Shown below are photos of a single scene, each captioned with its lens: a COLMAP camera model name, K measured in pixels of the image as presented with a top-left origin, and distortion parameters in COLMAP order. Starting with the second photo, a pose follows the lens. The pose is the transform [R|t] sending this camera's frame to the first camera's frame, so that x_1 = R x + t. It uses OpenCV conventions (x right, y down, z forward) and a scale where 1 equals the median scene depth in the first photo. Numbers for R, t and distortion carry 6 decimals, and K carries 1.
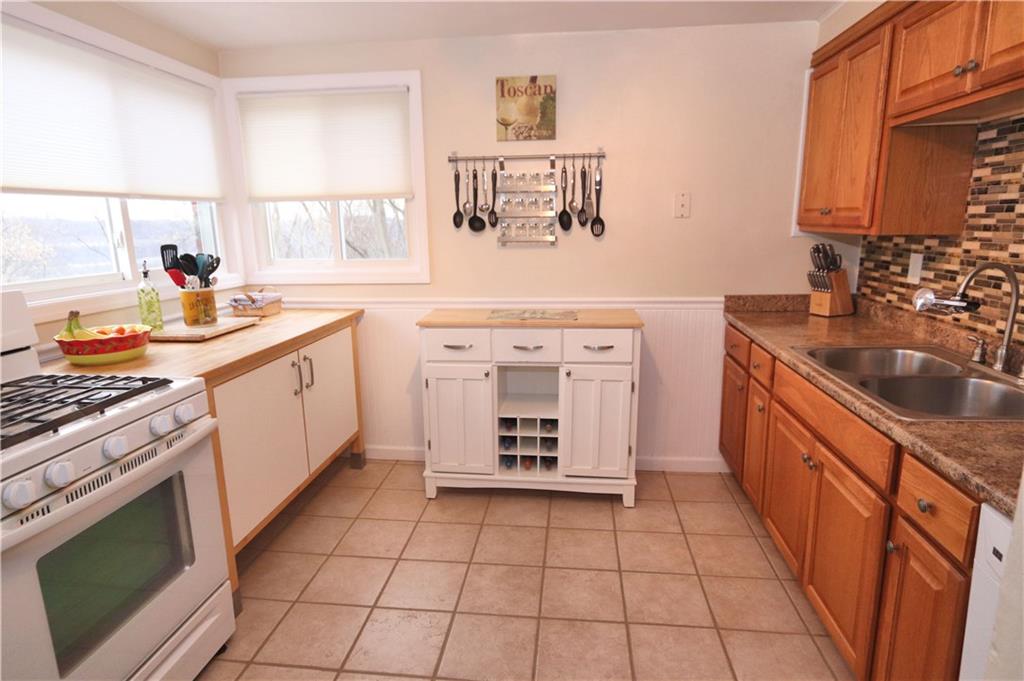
lens RADIAL K [[560.9, 0, 493.7], [0, 560.9, 339.0], [0, 0, 1]] dist [-0.002261, 0.001557]
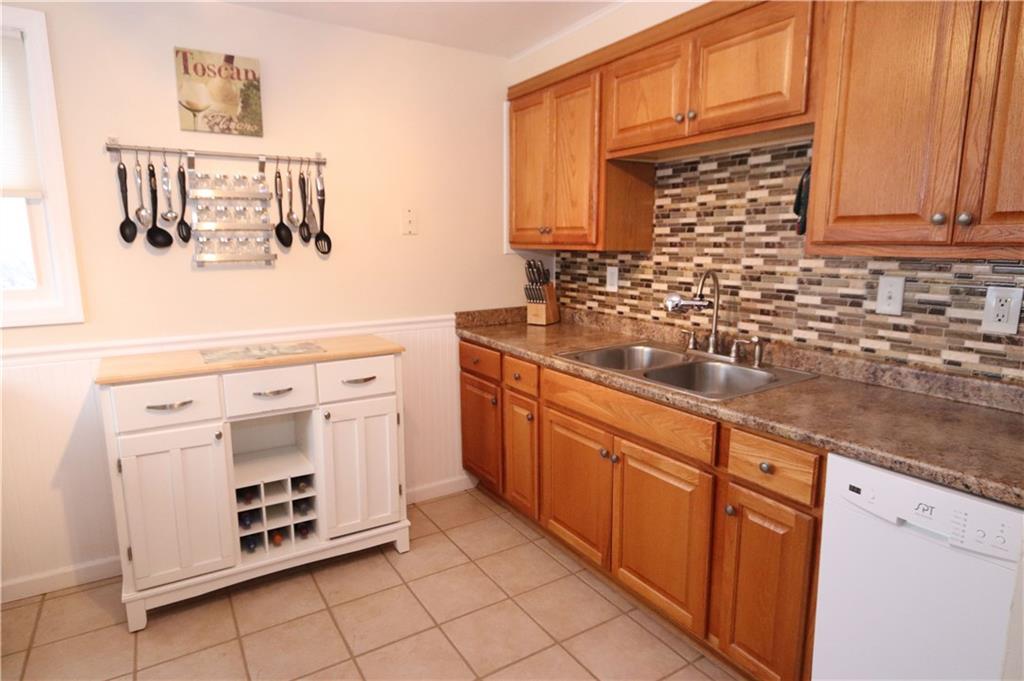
lens RADIAL K [[579.2, 0, 512.0], [0, 579.2, 340.5], [0, 0, 1]] dist [-0.004933, -0.000211]
pose [[0.781099, -0.092305, 0.617547, -0.169469], [0.118928, 0.992901, -0.002015, -0.015481], [-0.612977, 0.075017, 0.786531, 0.141370]]
